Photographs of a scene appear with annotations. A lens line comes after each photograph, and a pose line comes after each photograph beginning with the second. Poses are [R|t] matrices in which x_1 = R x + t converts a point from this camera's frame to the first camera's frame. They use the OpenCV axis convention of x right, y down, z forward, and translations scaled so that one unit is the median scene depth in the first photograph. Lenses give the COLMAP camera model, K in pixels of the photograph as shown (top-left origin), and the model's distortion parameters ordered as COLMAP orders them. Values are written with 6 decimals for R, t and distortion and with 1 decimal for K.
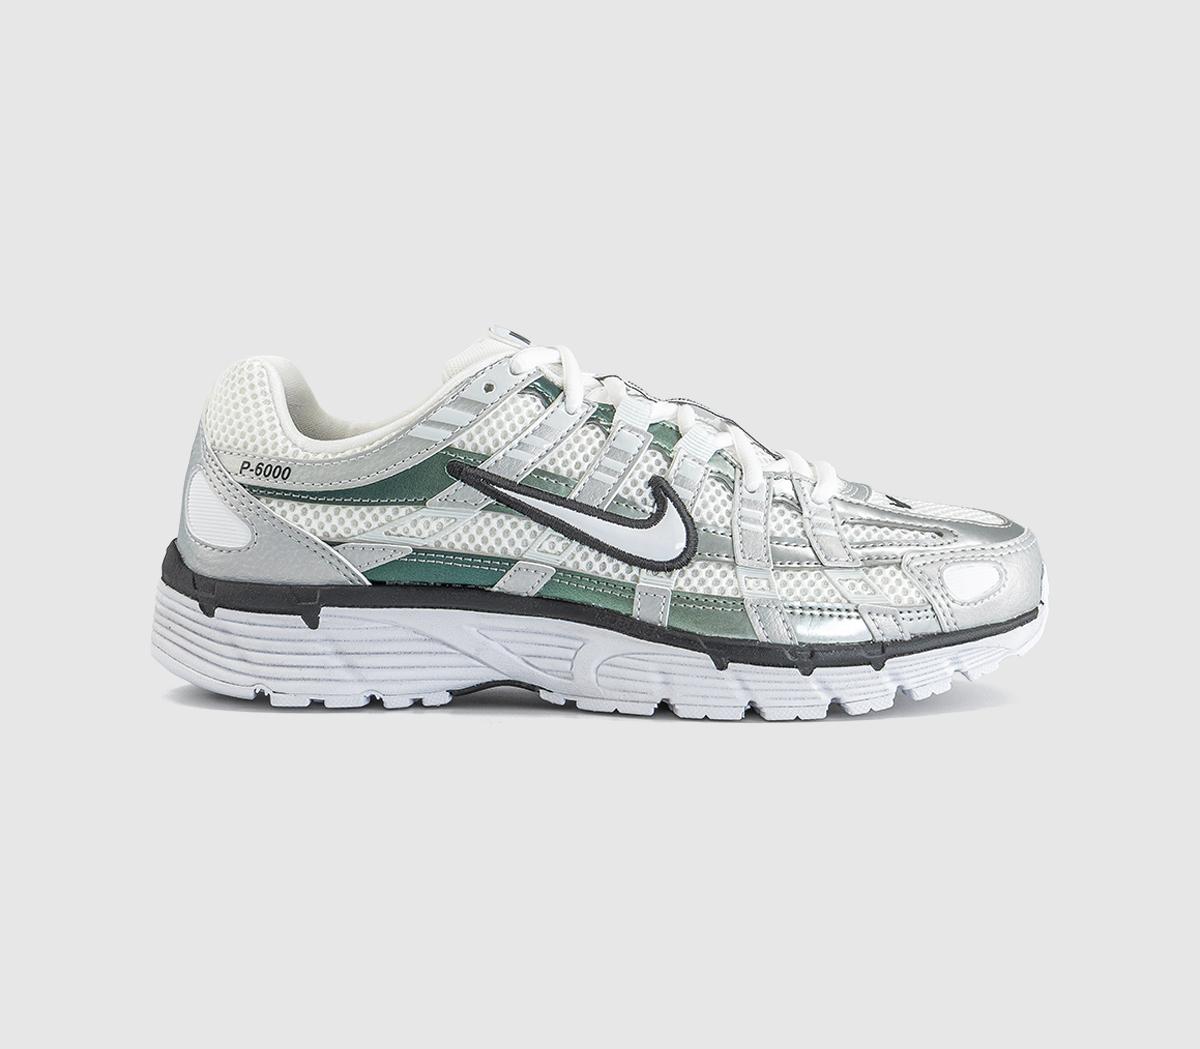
lens RADIAL K [[2346.5, 0, 600.9], [0, 2346.5, 374.4], [0, 0, 1]] dist [0.030845, 0.021113]
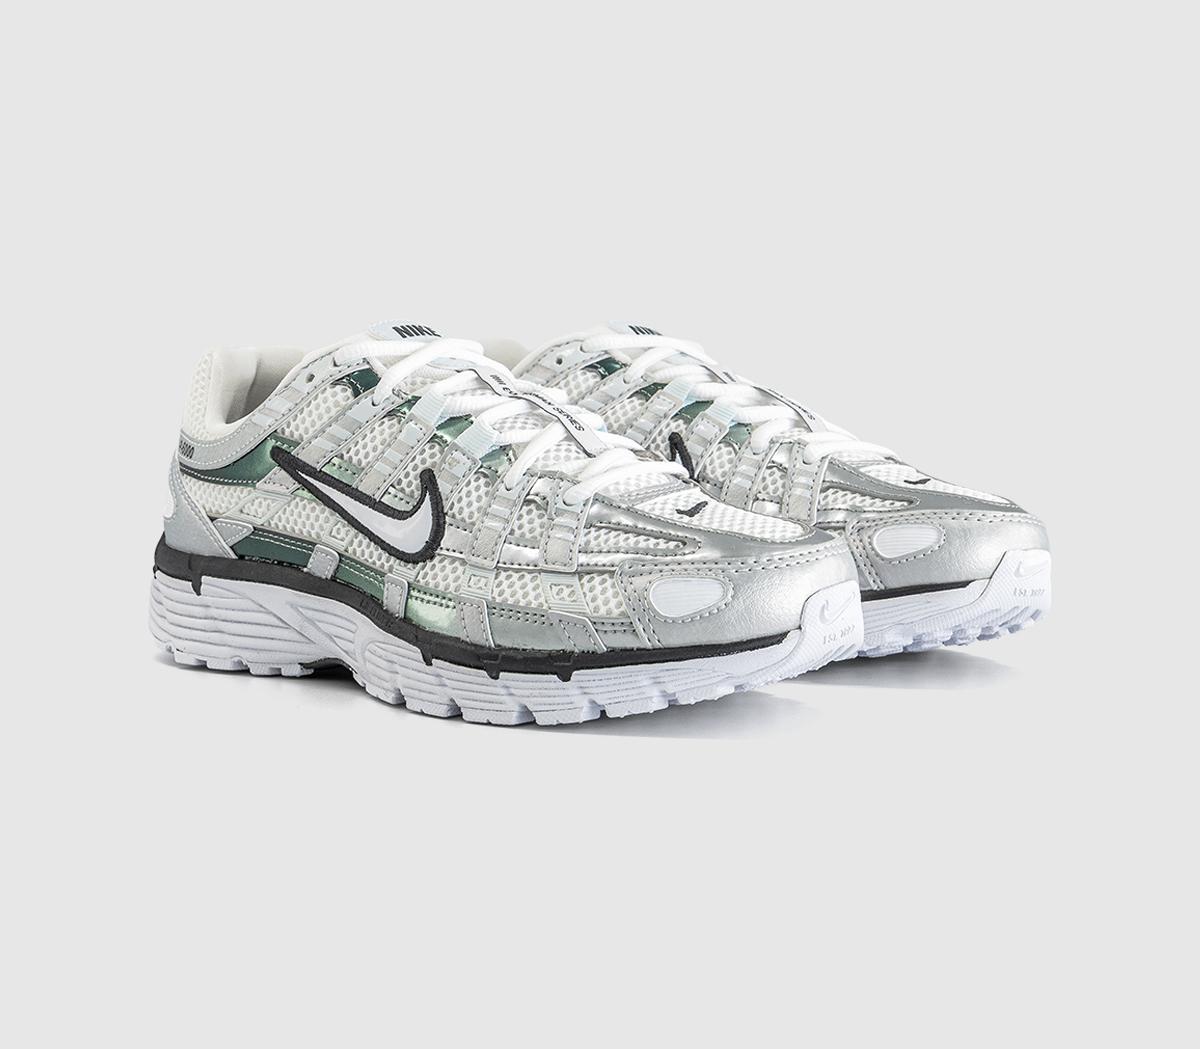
lens RADIAL K [[2346.5, 0, 600.9], [0, 2346.5, 374.4], [0, 0, 1]] dist [0.030845, 0.021113]
pose [[0.785032, 0.017147, -0.619218, 0.706662], [-0.014154, 0.999852, 0.009743, -0.008079], [0.619294, 0.001116, 0.785159, 0.255873]]
